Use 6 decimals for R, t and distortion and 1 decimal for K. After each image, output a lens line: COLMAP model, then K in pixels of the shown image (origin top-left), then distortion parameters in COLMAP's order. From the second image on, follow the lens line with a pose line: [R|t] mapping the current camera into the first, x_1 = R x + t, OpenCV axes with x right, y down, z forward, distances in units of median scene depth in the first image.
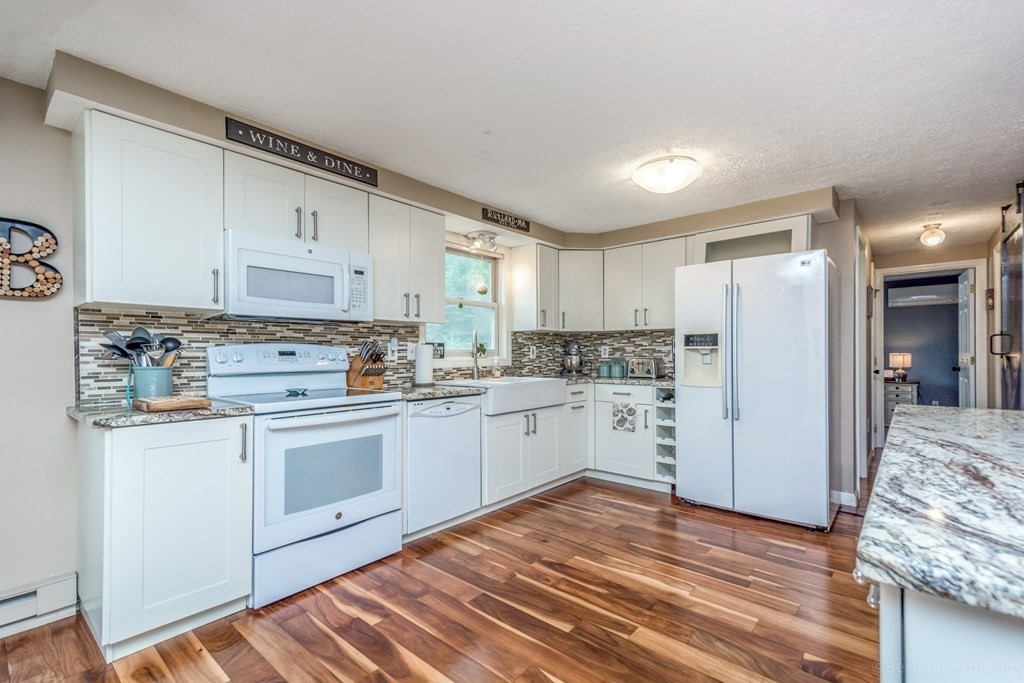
lens RADIAL K [[447.5, 0, 513.6], [0, 447.5, 349.7], [0, 0, 1]] dist [-0.001570, -0.001090]
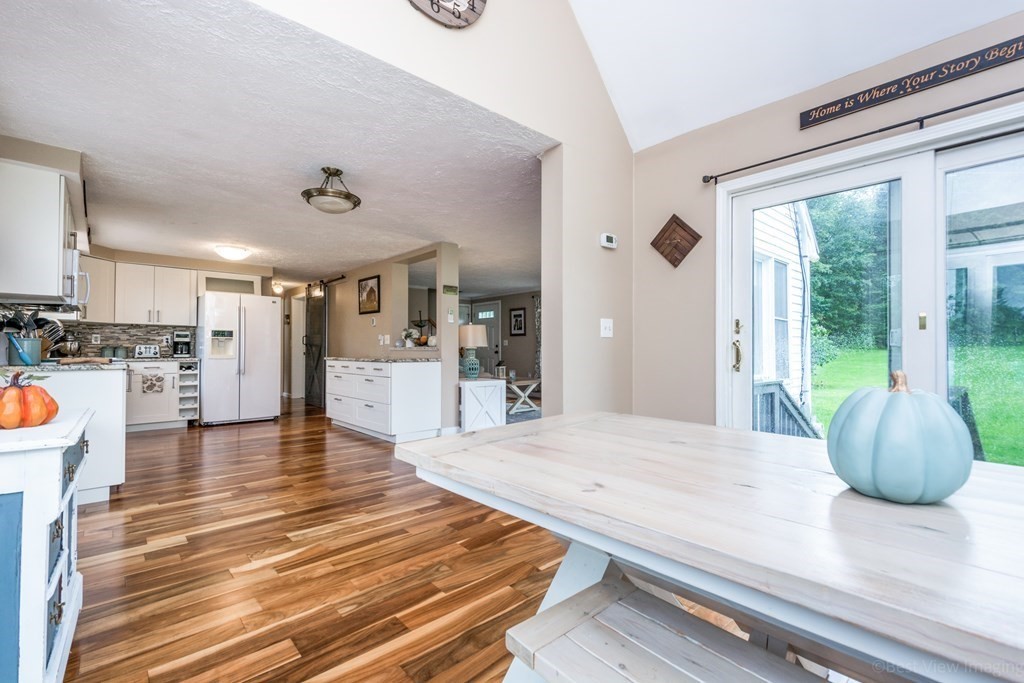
lens RADIAL K [[453.8, 0, 517.5], [0, 453.8, 350.6], [0, 0, 1]] dist [-0.000929, -0.000049]
pose [[0.124419, 0.006120, 0.992211, -1.346477], [-0.009433, 0.999943, -0.004985, 0.046828], [-0.992185, -0.008739, 0.124469, -0.471549]]
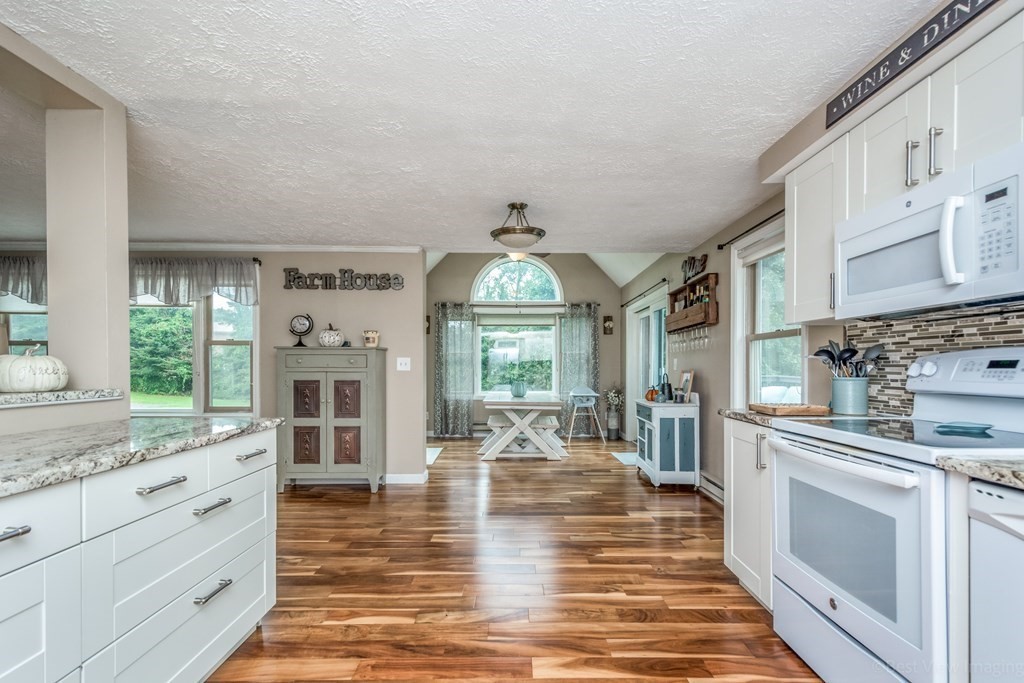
lens RADIAL K [[470.1, 0, 515.8], [0, 470.1, 368.2], [0, 0, 1]] dist [0.010787, -0.001187]
pose [[-0.758909, 0.007448, -0.651154, 0.315852], [0.010066, 0.999949, -0.000294, 0.006179], [0.651118, -0.006778, -0.758946, 0.883216]]
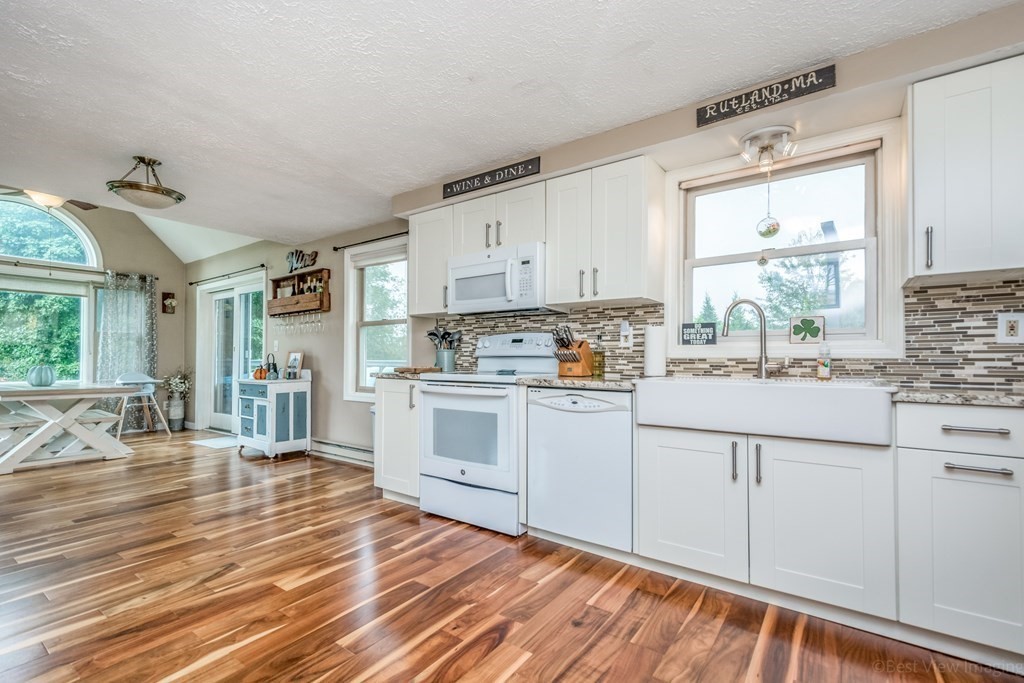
lens RADIAL K [[453.8, 0, 517.5], [0, 453.8, 350.6], [0, 0, 1]] dist [-0.000929, -0.000049]
pose [[0.094216, -0.011727, -0.995483, 0.608309], [0.006002, 0.999919, -0.011212, 0.040736], [0.995534, -0.004919, 0.094279, 0.738882]]
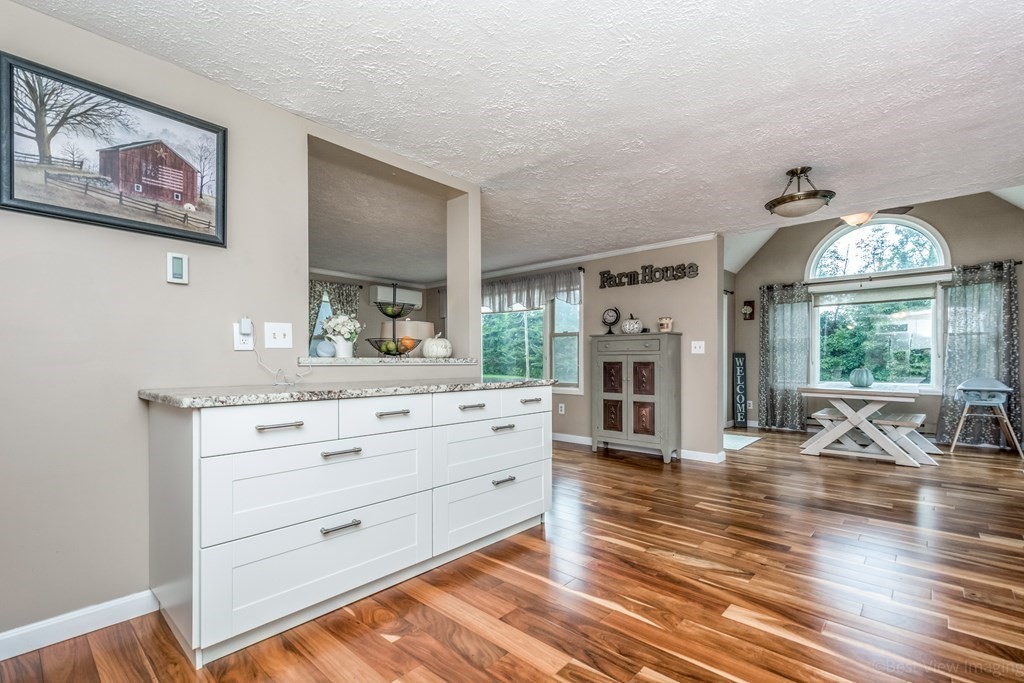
lens RADIAL K [[459.1, 0, 507.9], [0, 459.1, 363.0], [0, 0, 1]] dist [0.002380, 0.000174]
pose [[-0.999167, 0.007798, 0.040065, 0.192233], [0.007535, 0.999949, -0.006713, 0.045964], [-0.040116, -0.006405, -0.999175, 1.075917]]
